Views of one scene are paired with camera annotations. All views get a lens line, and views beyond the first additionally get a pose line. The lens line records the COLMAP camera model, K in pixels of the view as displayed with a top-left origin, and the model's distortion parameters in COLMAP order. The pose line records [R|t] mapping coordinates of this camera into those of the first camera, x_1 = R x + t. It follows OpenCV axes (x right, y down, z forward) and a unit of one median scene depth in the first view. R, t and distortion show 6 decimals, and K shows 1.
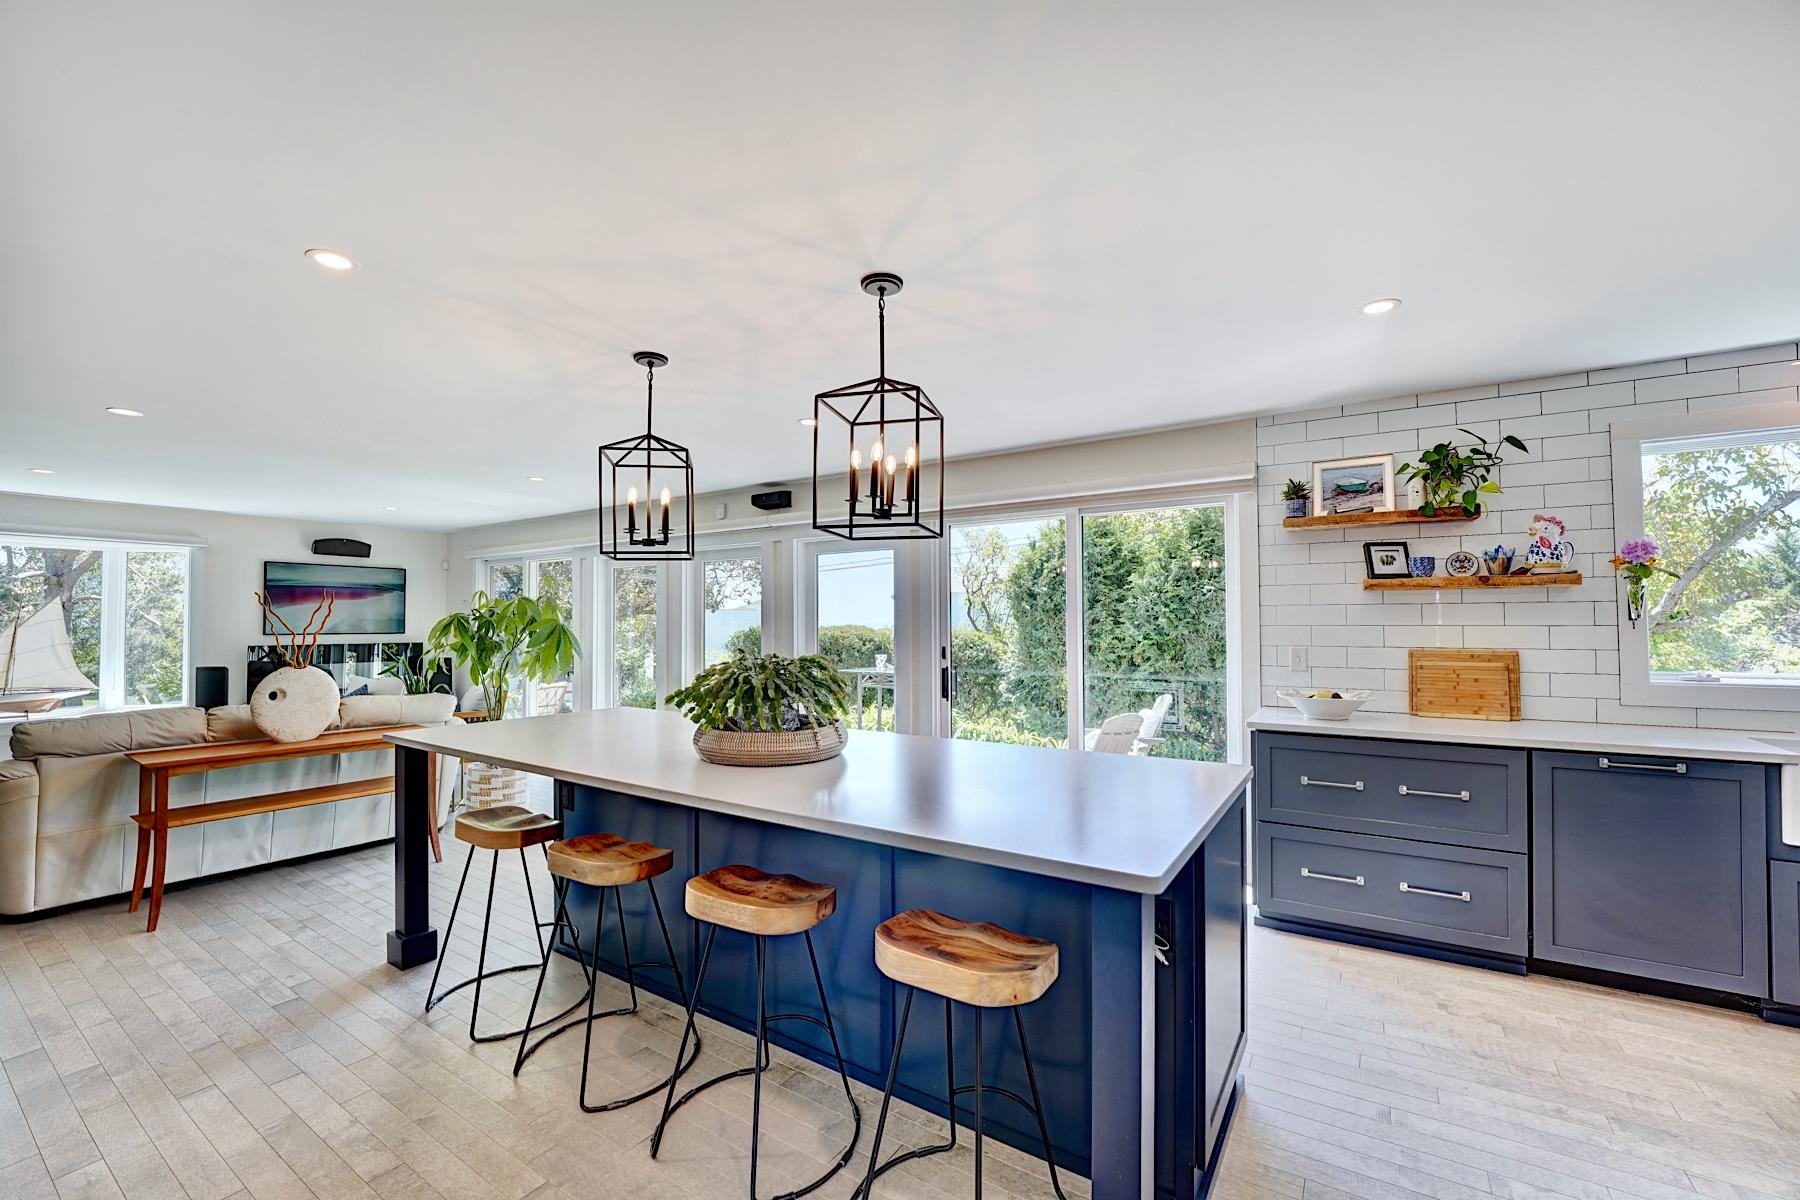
lens RADIAL K [[726.5, 0, 900.0], [0, 726.5, 600.0], [0, 0, 1]] dist [-0.017466, 0.000094]
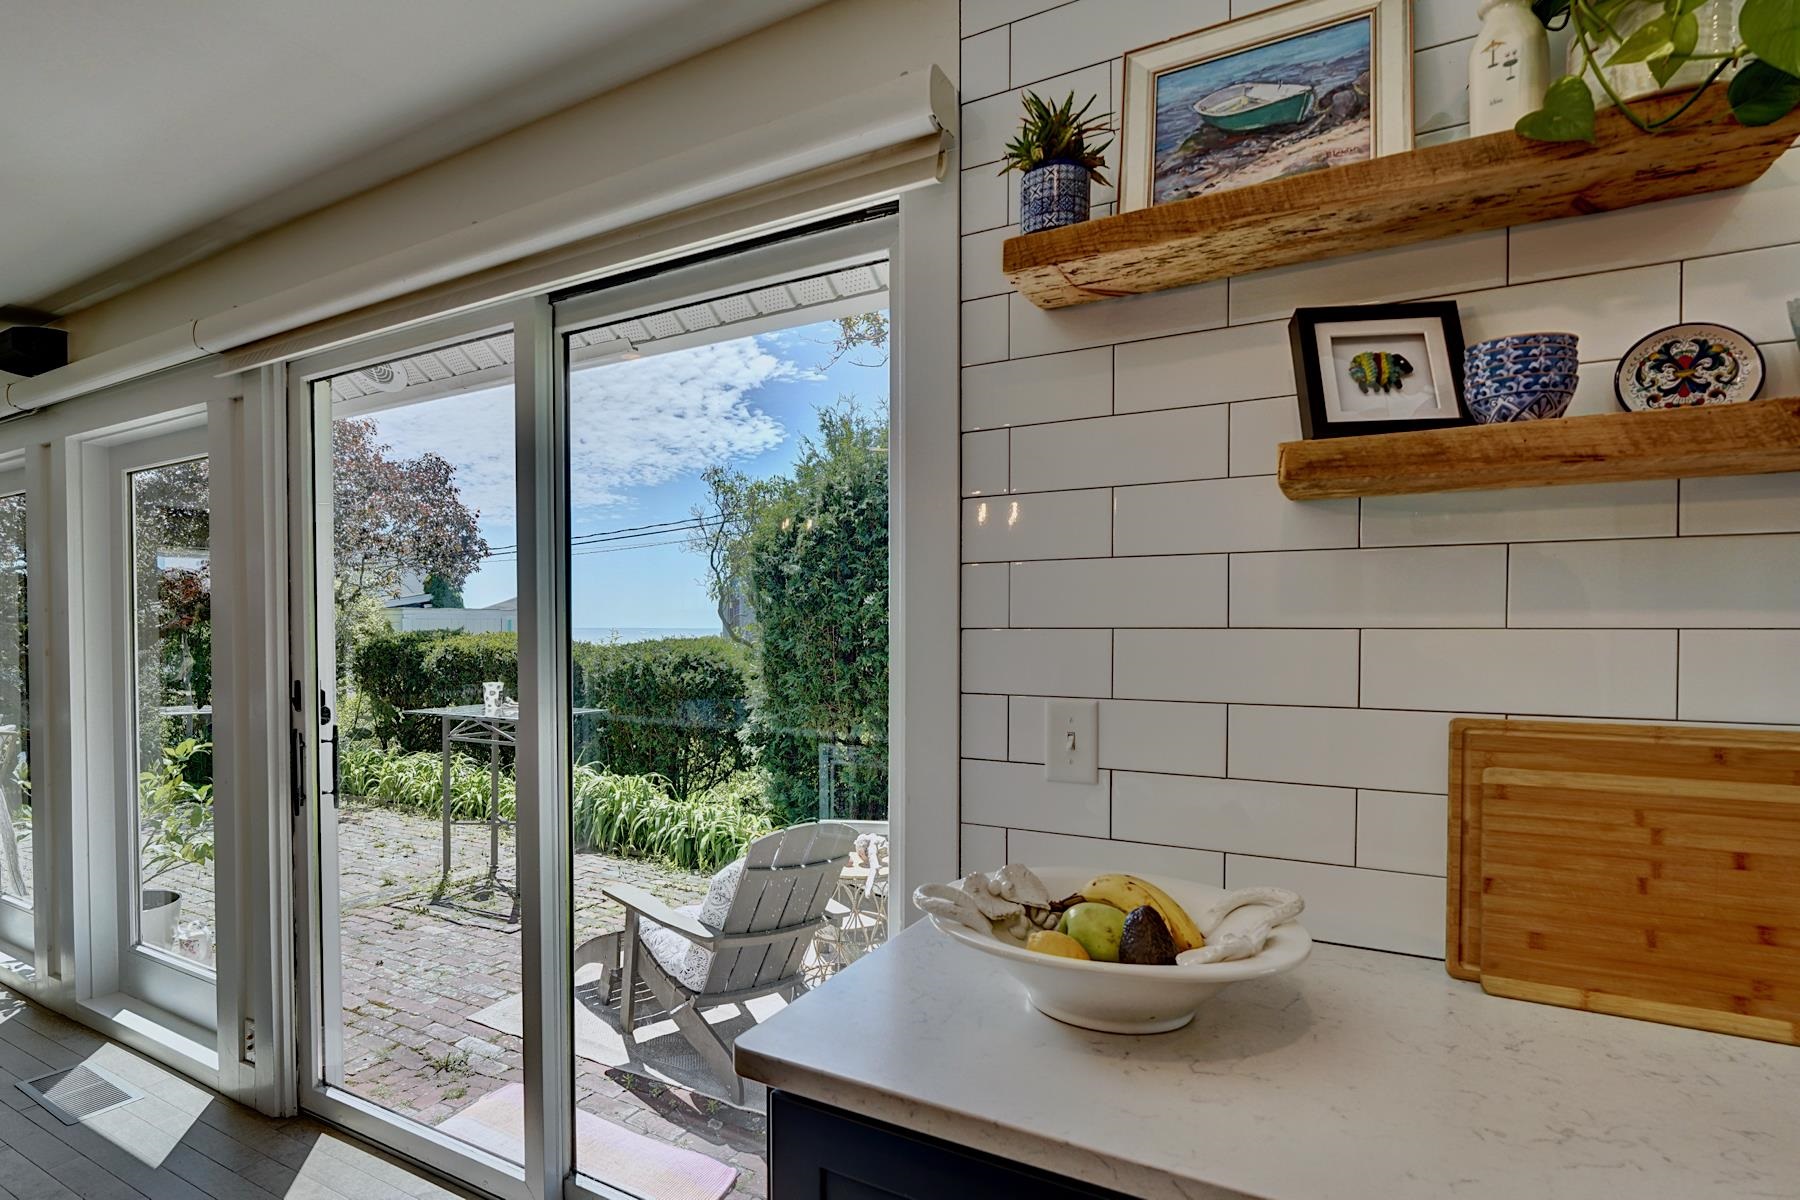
lens RADIAL K [[940.9, 0, 778.5], [0, 940.9, 643.8], [0, 0, 1]] dist [-0.012901, 0.001939]
pose [[0.999750, -0.004607, 0.021885, 0.462666], [0.003533, 0.998799, 0.048861, 0.023746], [-0.022083, -0.048772, 0.998566, 0.679123]]
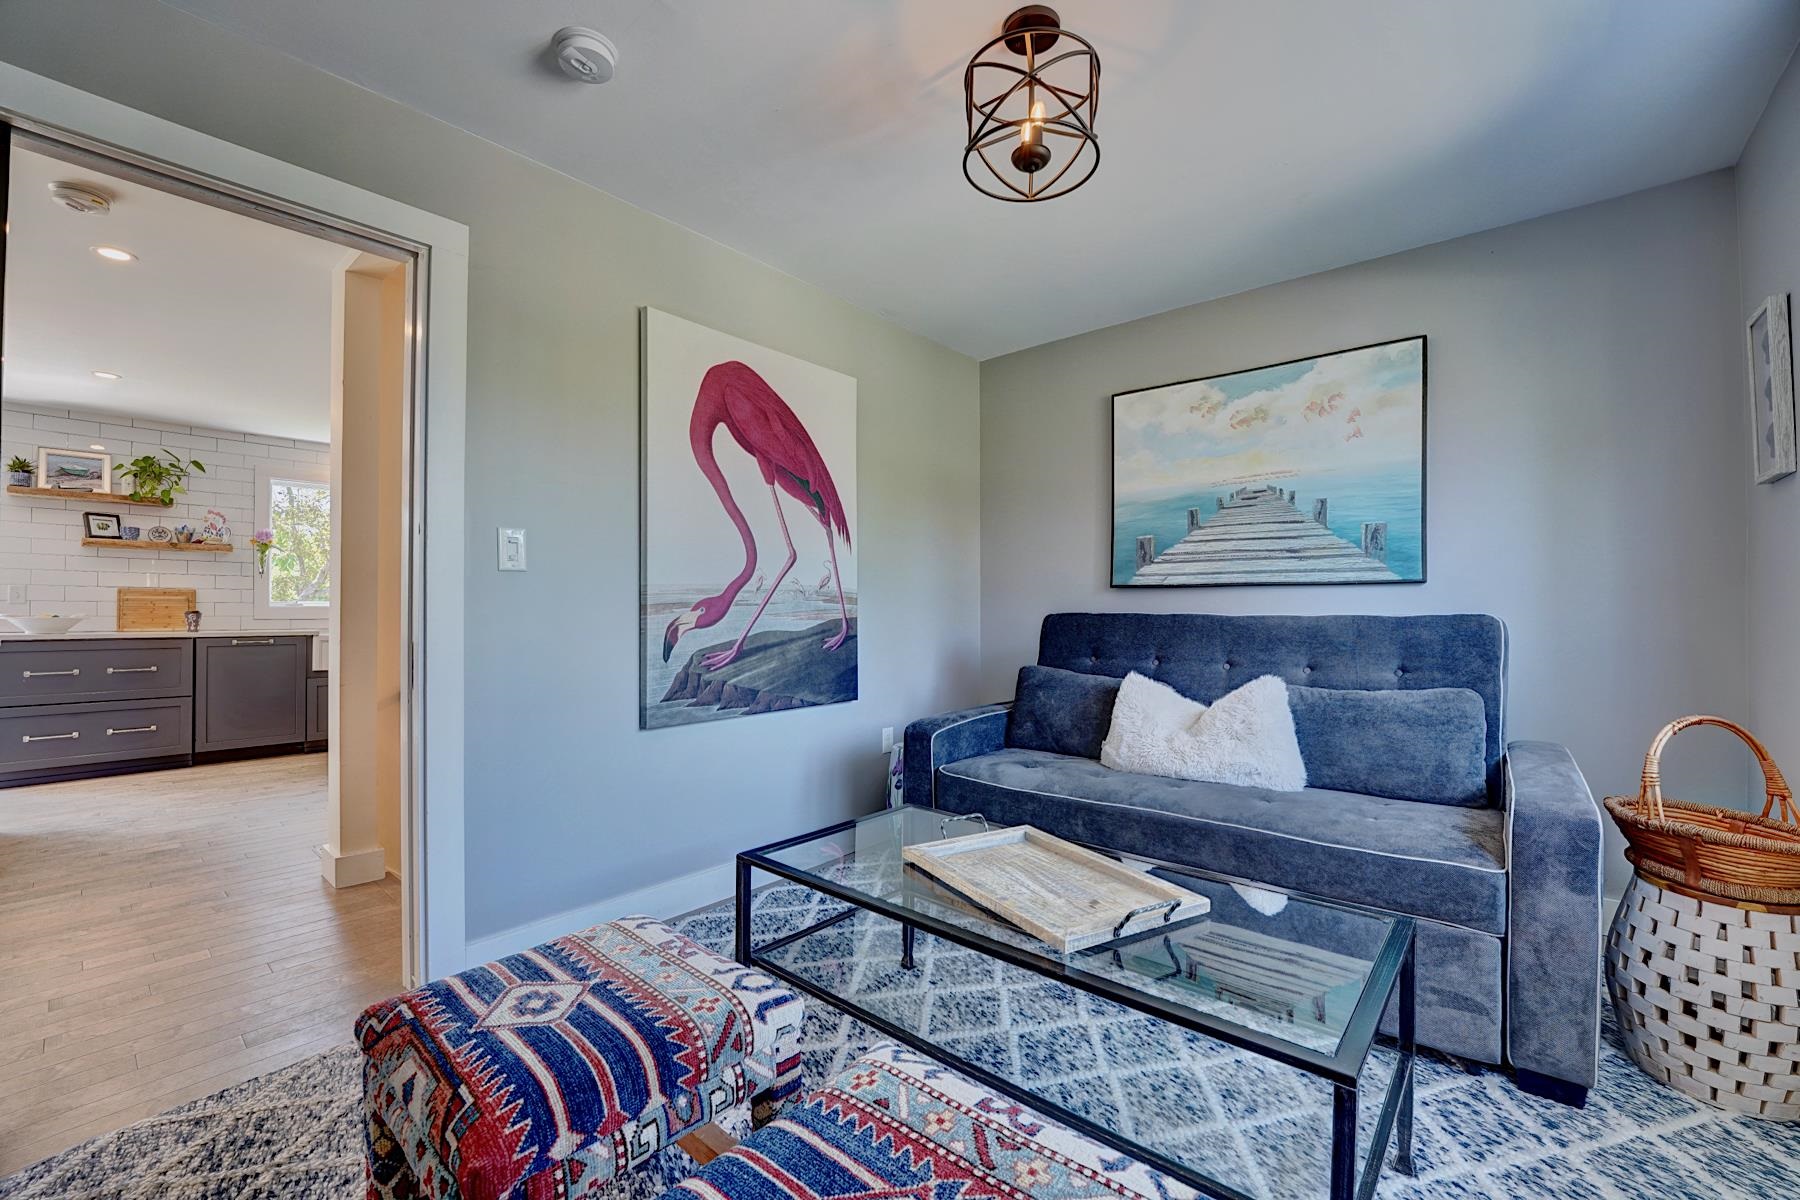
lens RADIAL K [[726.5, 0, 900.0], [0, 726.5, 600.0], [0, 0, 1]] dist [-0.017466, 0.000094]
pose [[0.134424, 0.012927, 0.990840, -0.530968], [-0.034318, 0.999376, -0.008382, 0.050003], [-0.990330, -0.032877, 0.134783, -0.798228]]
